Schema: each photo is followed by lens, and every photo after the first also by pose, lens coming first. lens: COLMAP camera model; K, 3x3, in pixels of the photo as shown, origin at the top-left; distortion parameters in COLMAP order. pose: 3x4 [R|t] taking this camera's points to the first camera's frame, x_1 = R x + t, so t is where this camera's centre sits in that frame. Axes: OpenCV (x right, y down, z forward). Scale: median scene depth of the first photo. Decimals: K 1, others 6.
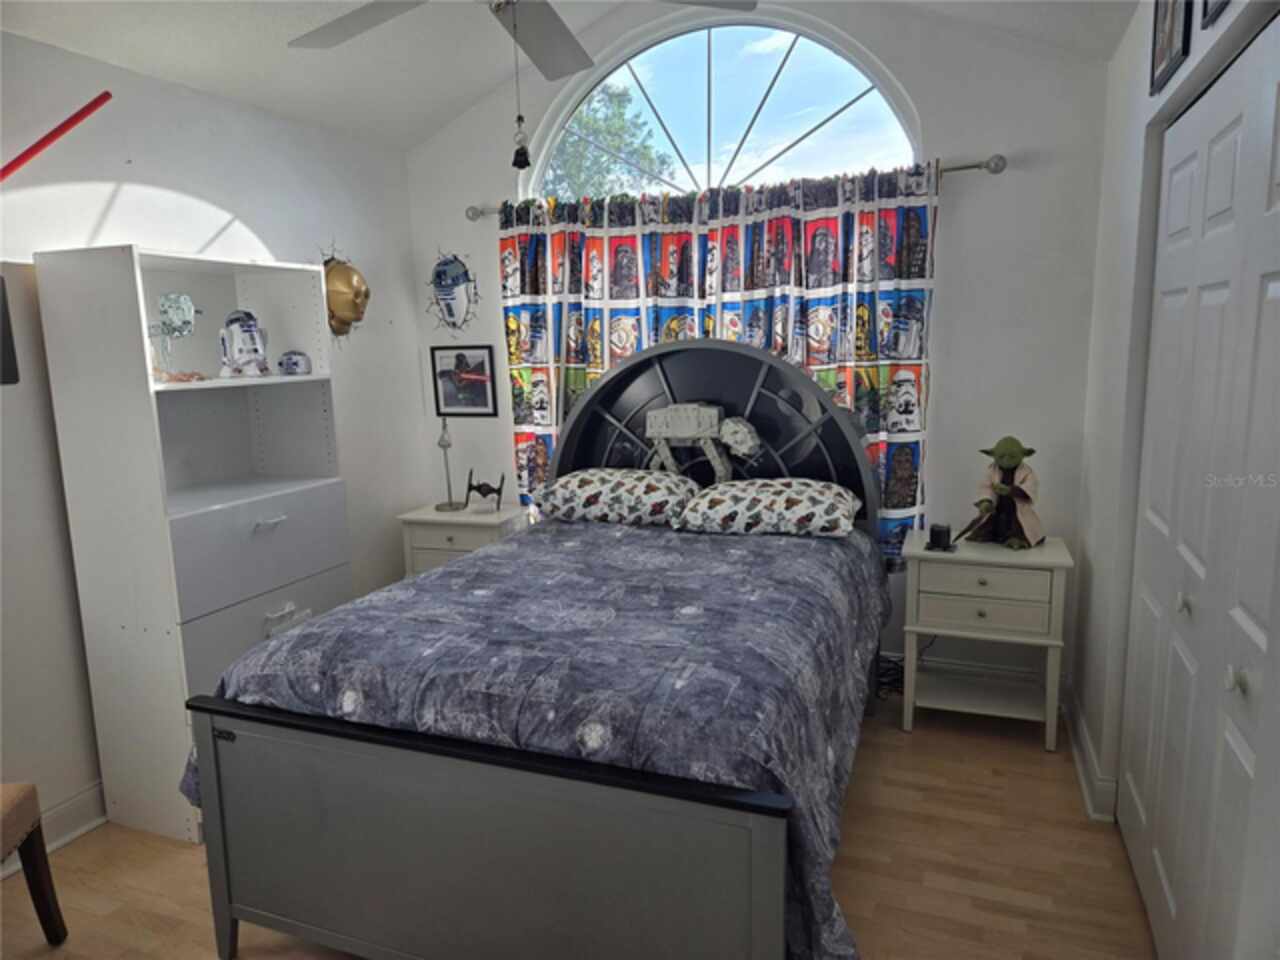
lens RADIAL K [[853.4, 0, 630.1], [0, 853.4, 479.1], [0, 0, 1]] dist [0.066793, -0.058844]
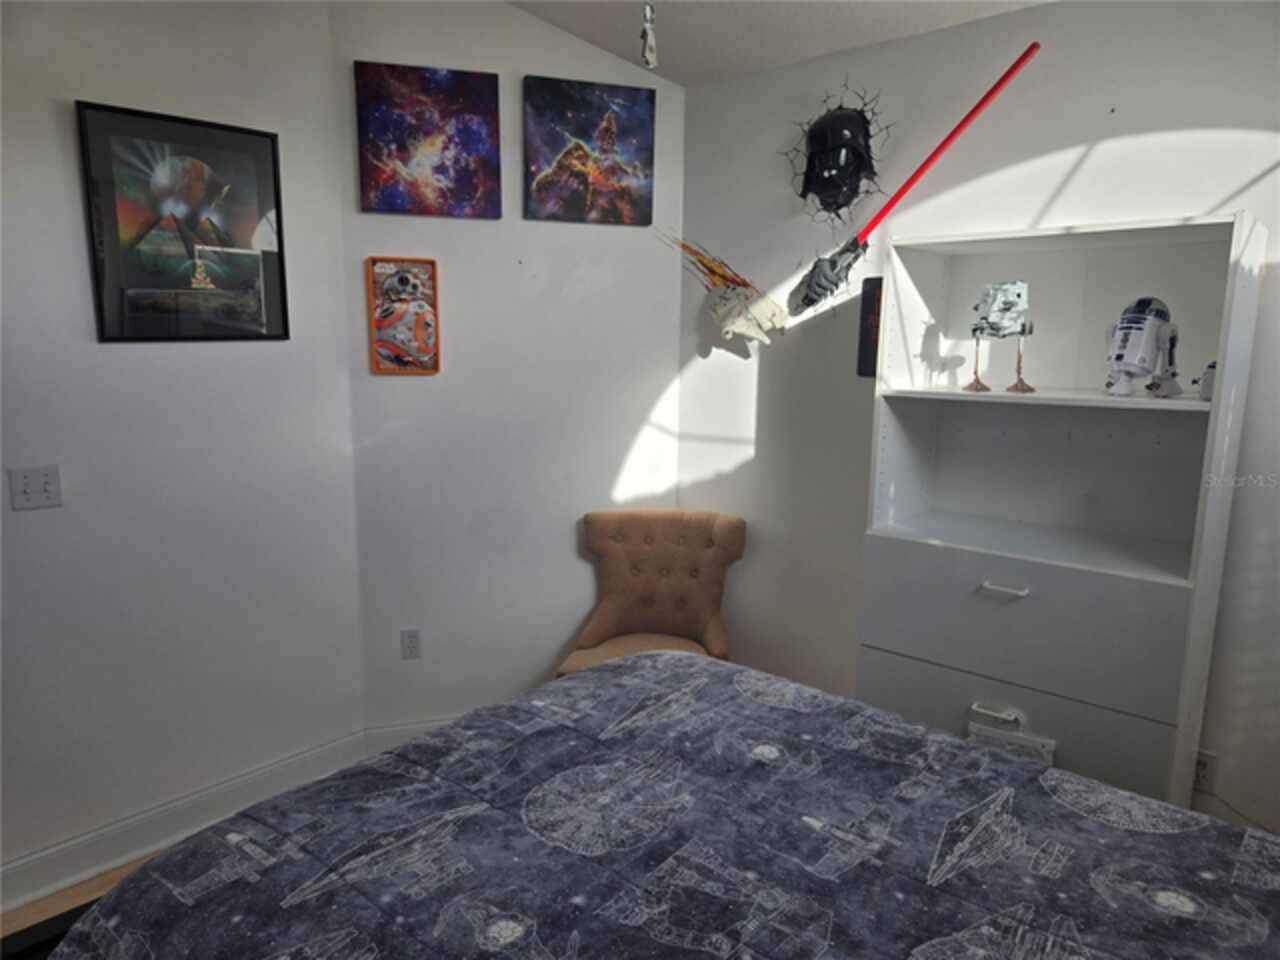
lens RADIAL K [[859.5, 0, 640.0], [0, 859.5, 480.0], [0, 0, 1]] dist [0.082658, -0.080460]
pose [[-0.324607, 0.179826, -0.928597, 0.334315], [-0.152338, 0.959004, 0.238967, -0.159952], [0.933500, 0.219031, -0.283905, 0.848217]]
